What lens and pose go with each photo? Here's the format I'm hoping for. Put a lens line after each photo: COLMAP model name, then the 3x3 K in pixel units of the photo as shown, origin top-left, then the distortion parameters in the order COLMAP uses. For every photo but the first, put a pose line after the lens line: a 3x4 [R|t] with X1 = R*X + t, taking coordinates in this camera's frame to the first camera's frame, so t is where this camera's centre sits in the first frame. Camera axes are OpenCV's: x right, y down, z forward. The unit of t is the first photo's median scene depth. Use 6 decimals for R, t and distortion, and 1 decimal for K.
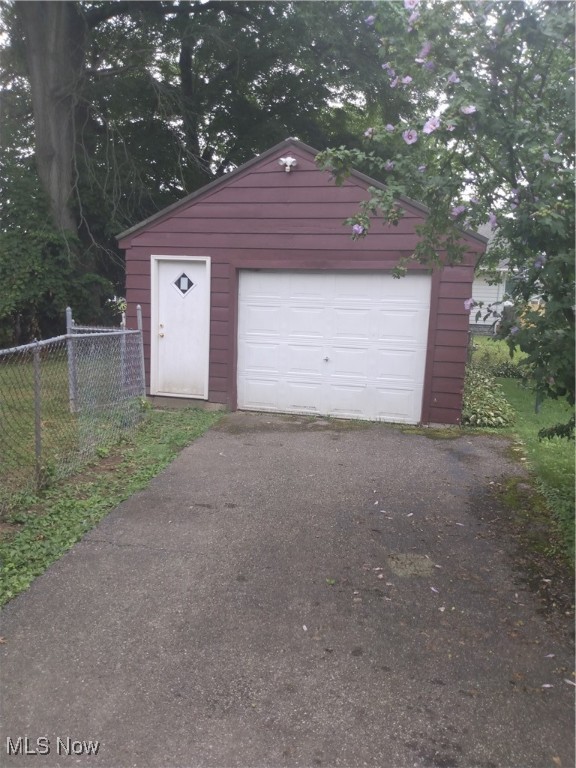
lens RADIAL K [[595.9, 0, 287.3], [0, 595.9, 383.7], [0, 0, 1]] dist [0.000698, -0.007880]
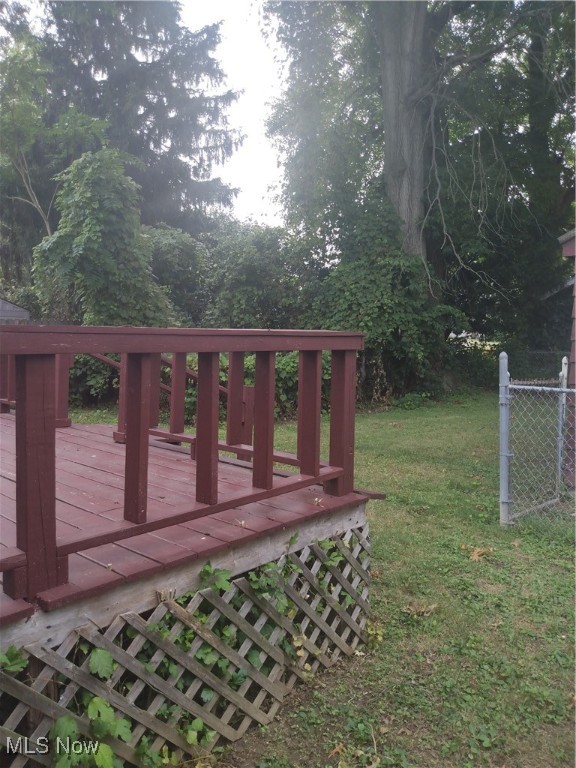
lens RADIAL K [[598.7, 0, 288.5], [0, 598.7, 379.9], [0, 0, 1]] dist [0.108773, -0.240234]
pose [[0.884355, 0.006963, -0.466763, -0.136255], [-0.036198, 0.997901, -0.053698, -0.029372], [0.465409, 0.064384, 0.882751, 0.175623]]
